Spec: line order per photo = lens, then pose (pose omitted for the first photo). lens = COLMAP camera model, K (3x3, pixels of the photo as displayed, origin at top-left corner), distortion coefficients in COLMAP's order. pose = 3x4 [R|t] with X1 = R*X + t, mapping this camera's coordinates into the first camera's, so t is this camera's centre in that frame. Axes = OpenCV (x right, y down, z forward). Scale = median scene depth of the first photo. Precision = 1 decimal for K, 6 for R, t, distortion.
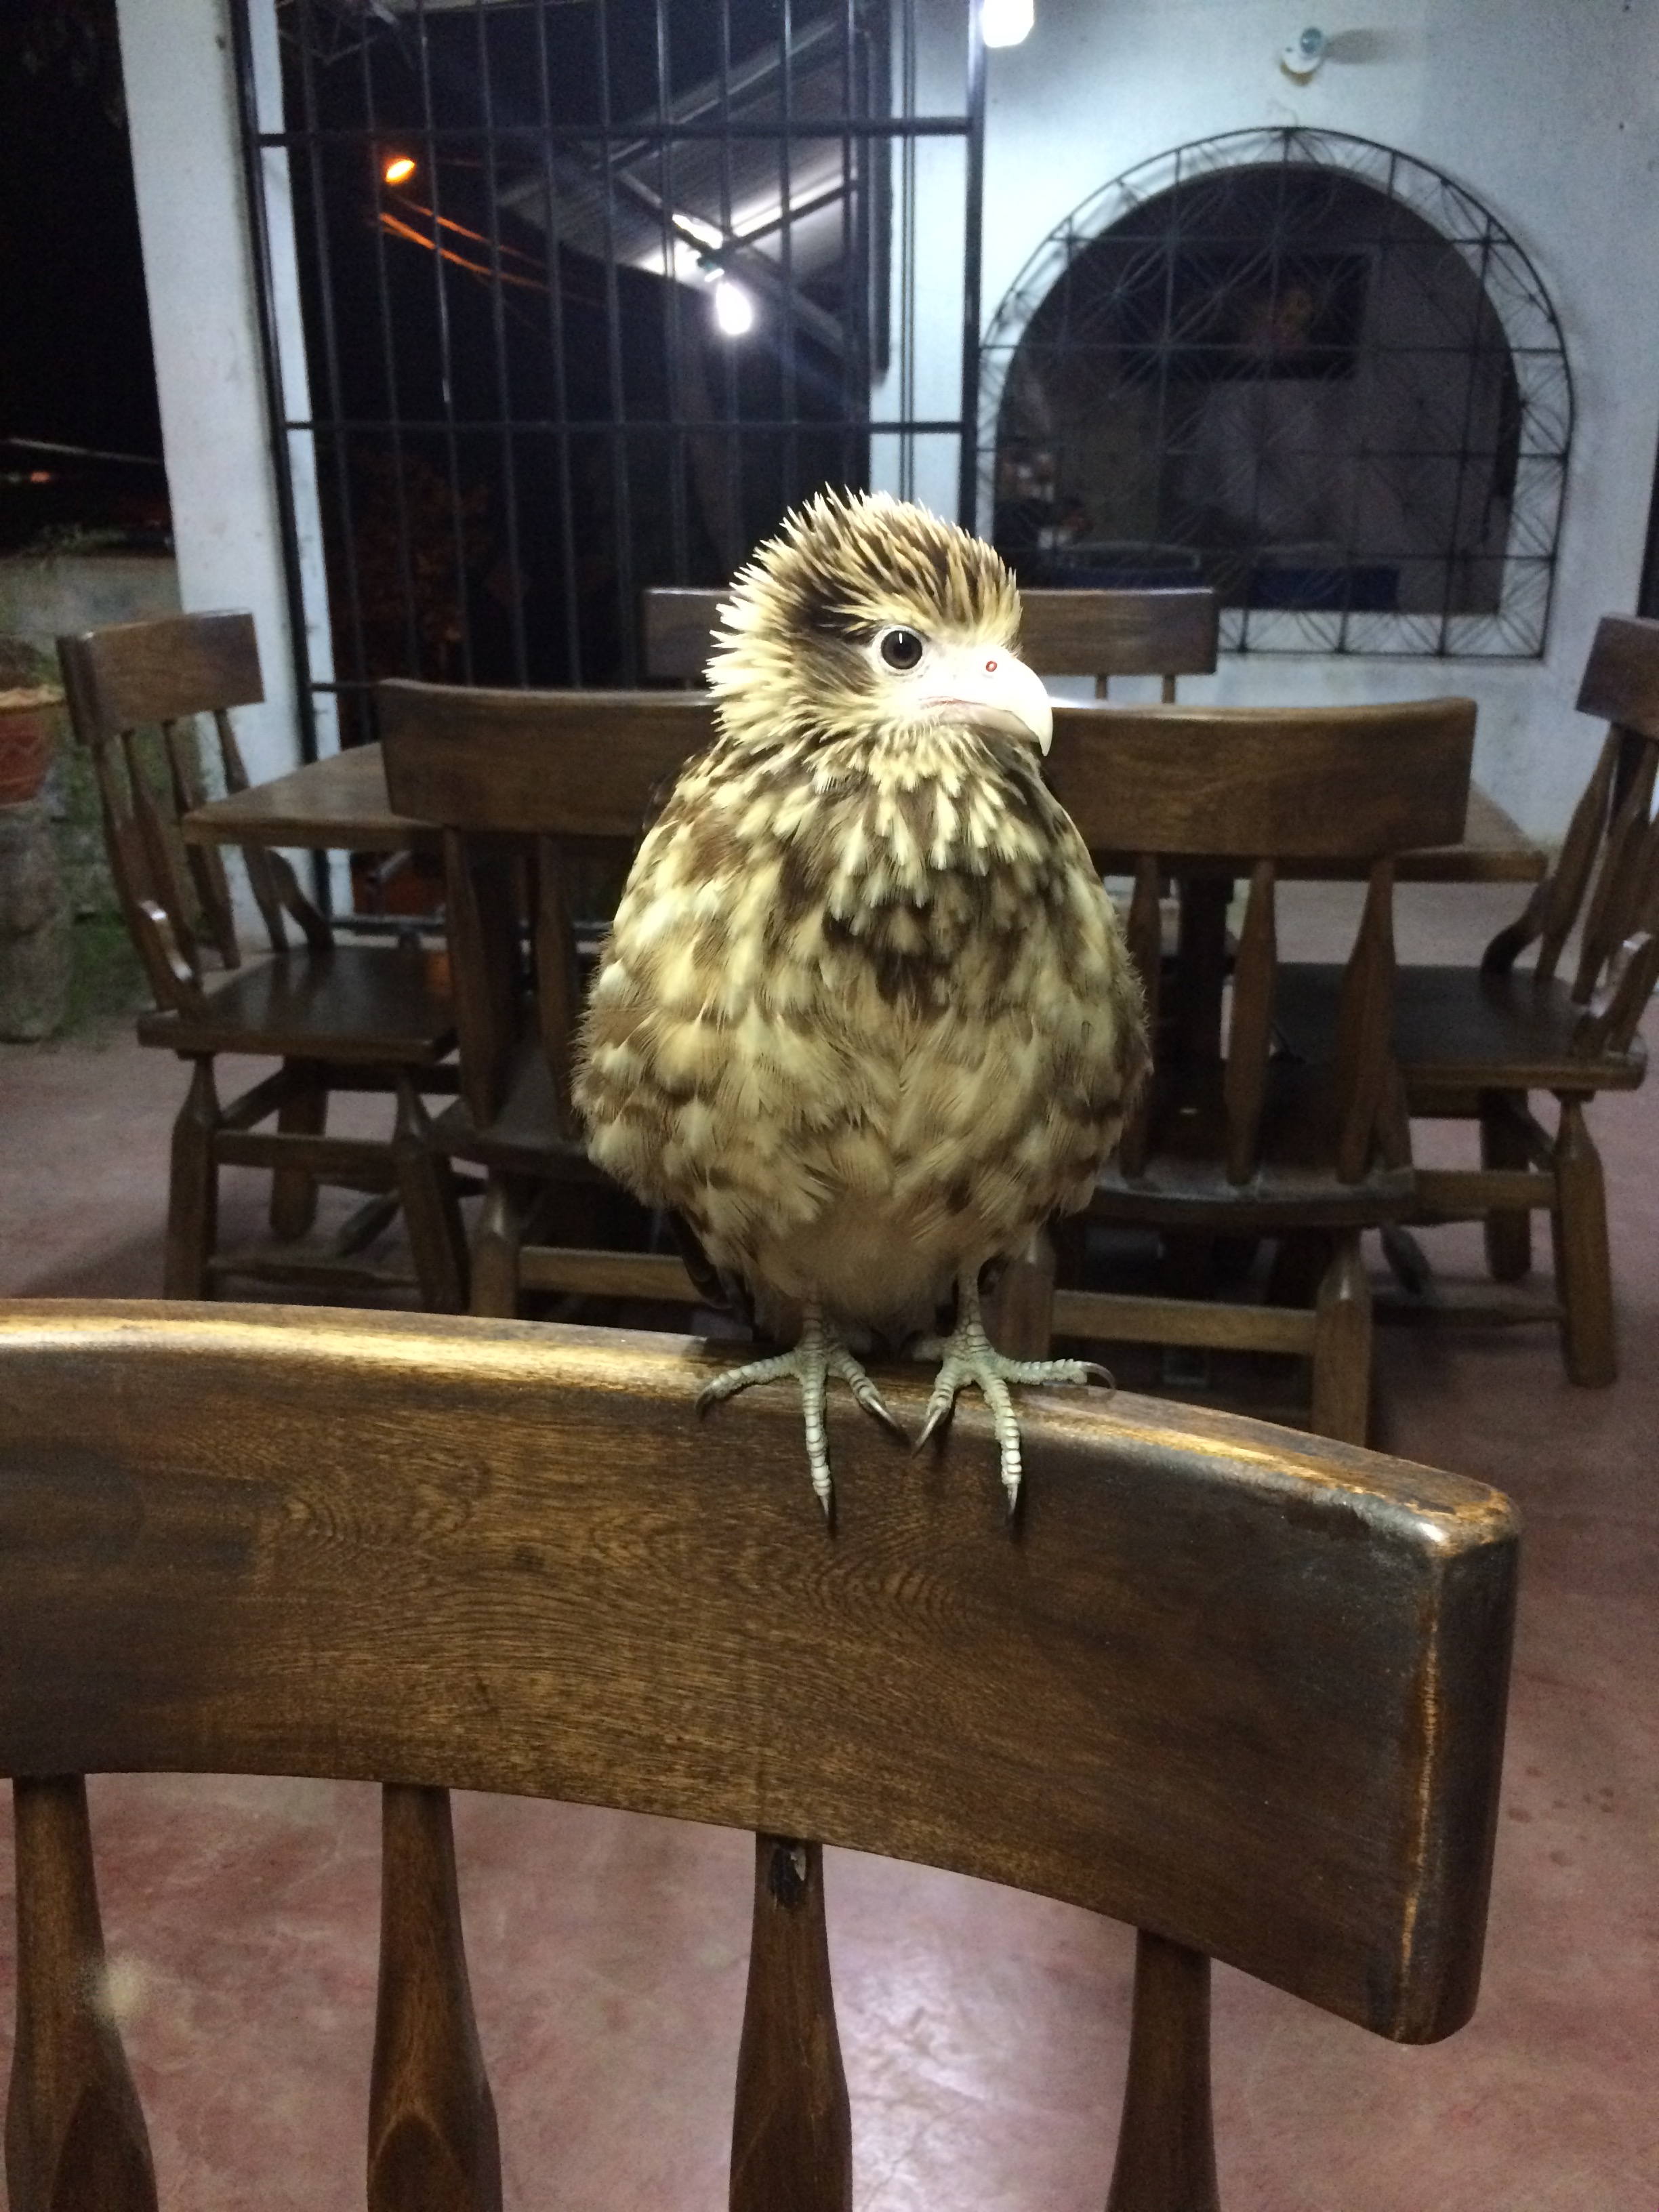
lens RADIAL K [[1856.2, 0, 838.3], [0, 1856.2, 1108.4], [0, 0, 1]] dist [0.016010, -0.016597]
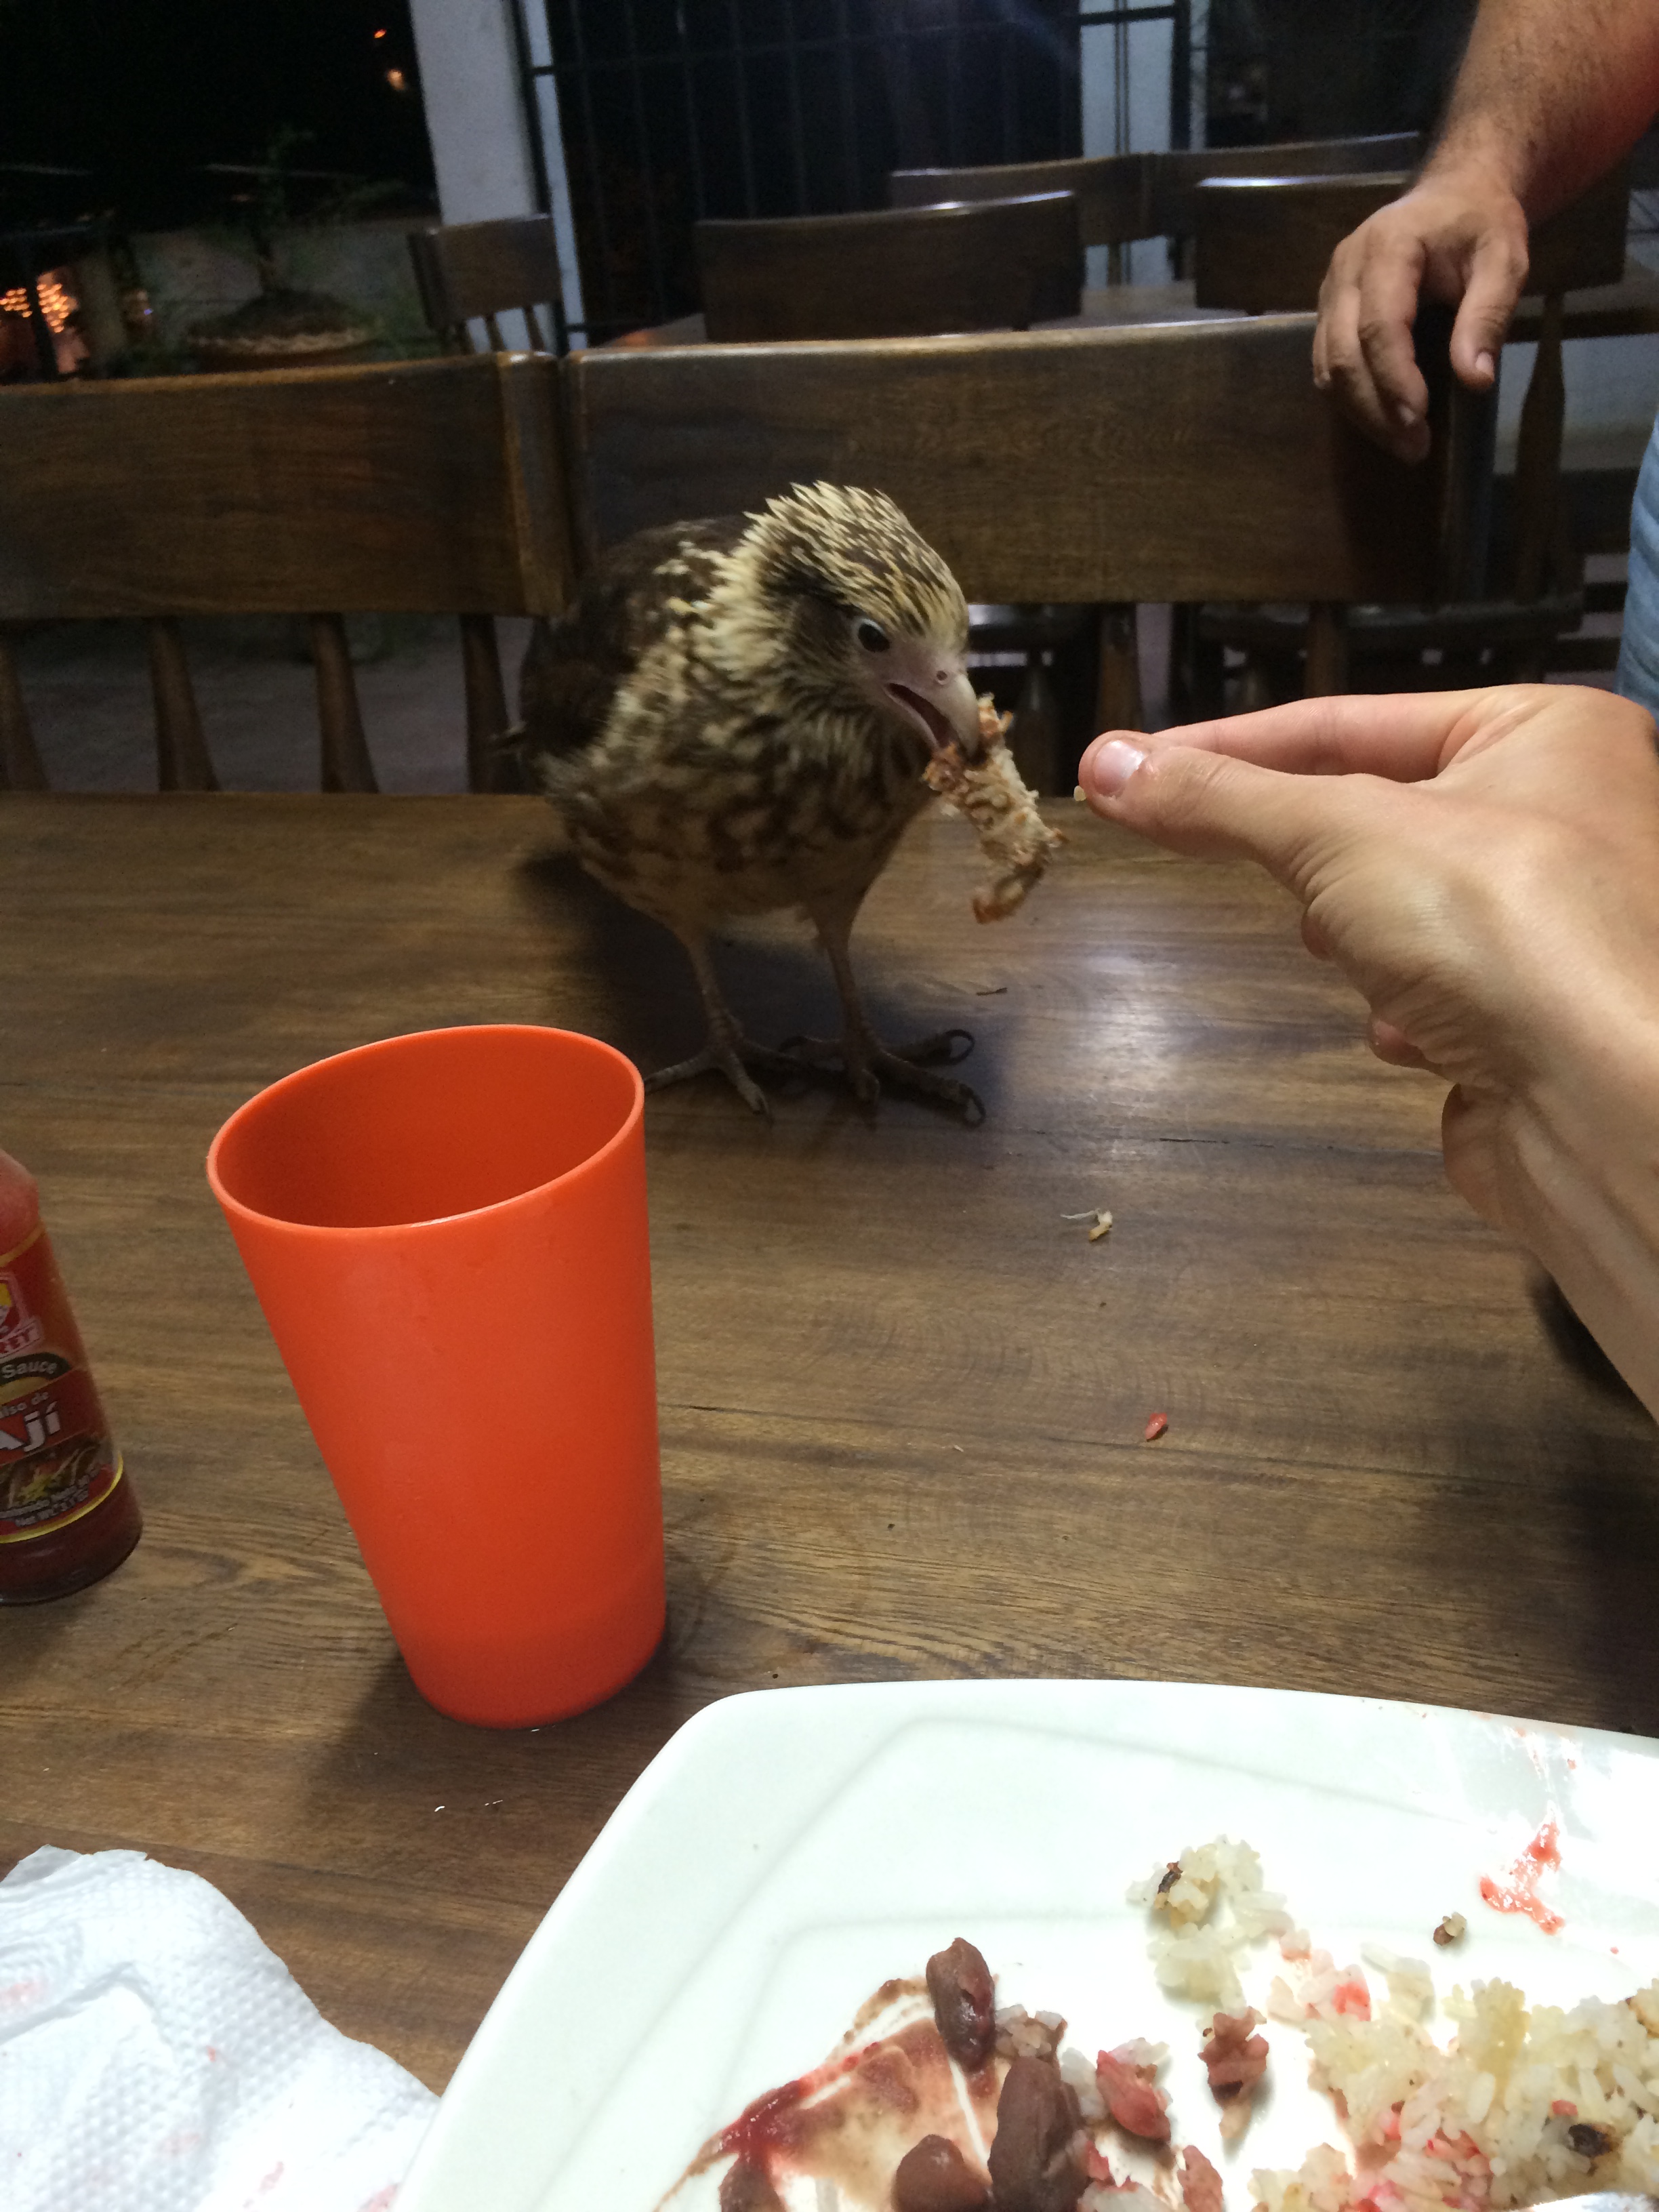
lens RADIAL K [[1856.2, 0, 819.9], [0, 1856.2, 1104.8], [0, 0, 1]] dist [0.016010, -0.016597]
pose [[0.991894, -0.023222, -0.124929, -0.103970], [0.040914, 0.989168, 0.140972, 0.609800], [0.120302, -0.144940, 0.982100, -0.946136]]
